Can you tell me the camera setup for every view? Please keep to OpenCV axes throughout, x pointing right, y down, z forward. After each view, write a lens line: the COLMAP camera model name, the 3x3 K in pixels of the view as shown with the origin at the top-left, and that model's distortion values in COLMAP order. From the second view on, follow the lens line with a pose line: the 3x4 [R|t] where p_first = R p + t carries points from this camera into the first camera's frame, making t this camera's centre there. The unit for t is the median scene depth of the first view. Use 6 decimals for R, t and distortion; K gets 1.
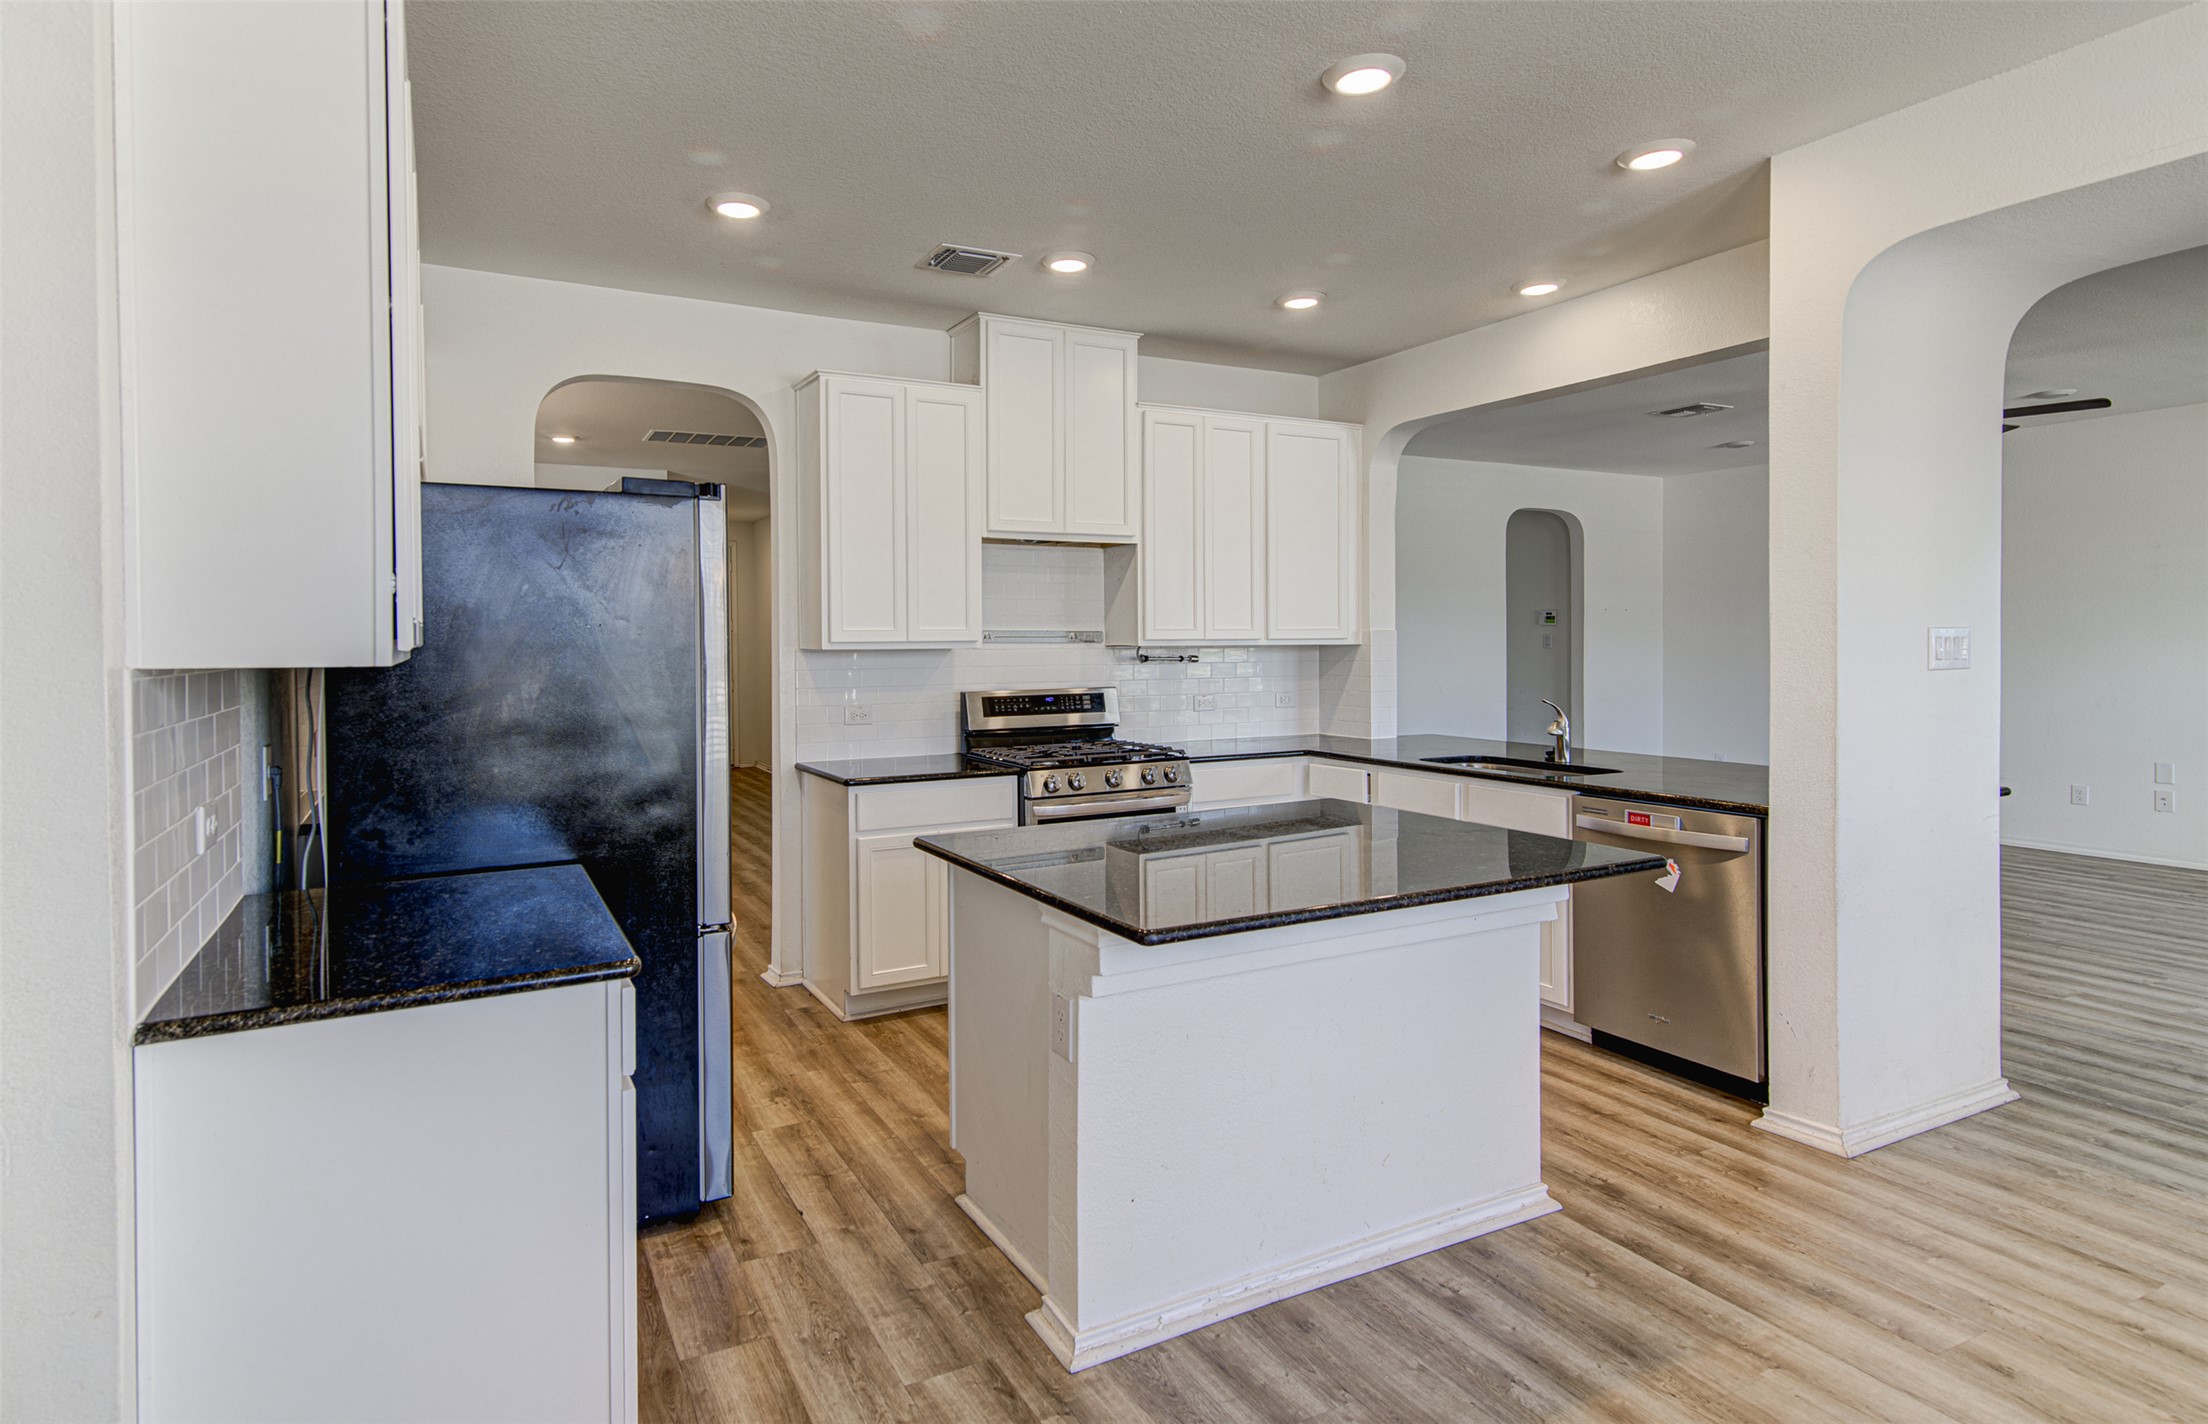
lens RADIAL K [[1202.9, 0, 1102.9], [0, 1202.9, 650.5], [0, 0, 1]] dist [0.017055, 0.000075]
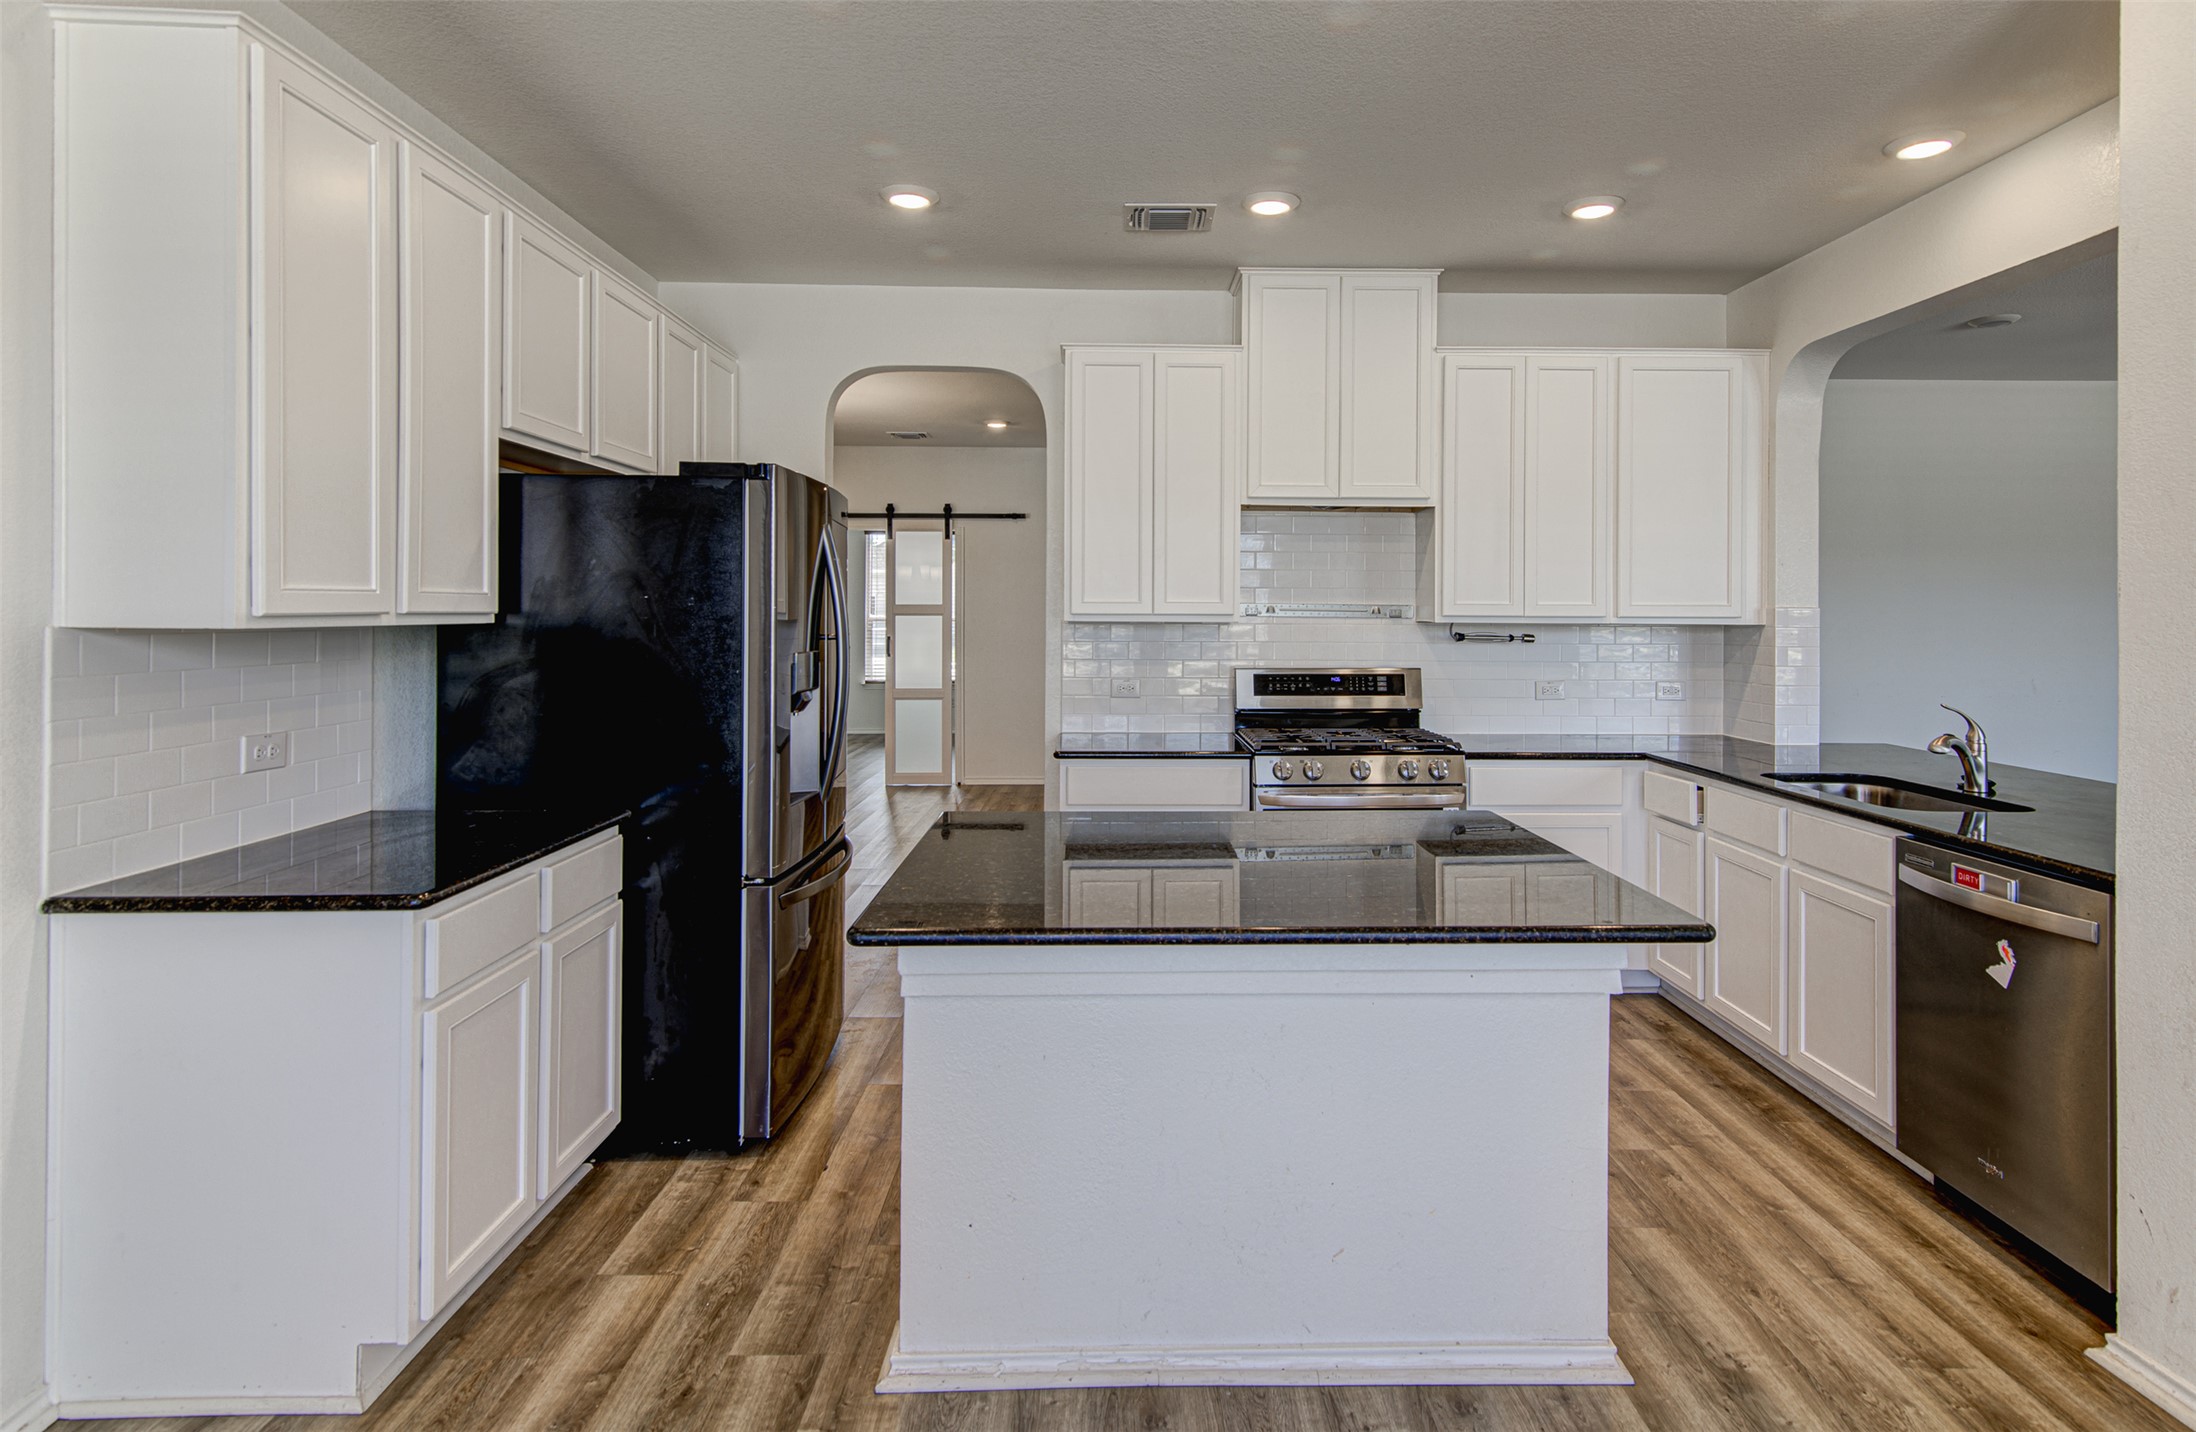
lens RADIAL K [[1233.5, 0, 1102.4], [0, 1233.5, 606.0], [0, 0, 1]] dist [0.016397, 0.000147]
pose [[0.891839, 0.009346, -0.452257, 0.252843], [-0.015479, 0.999832, -0.009862, -0.003609], [0.452088, 0.015795, 0.891833, 0.093547]]
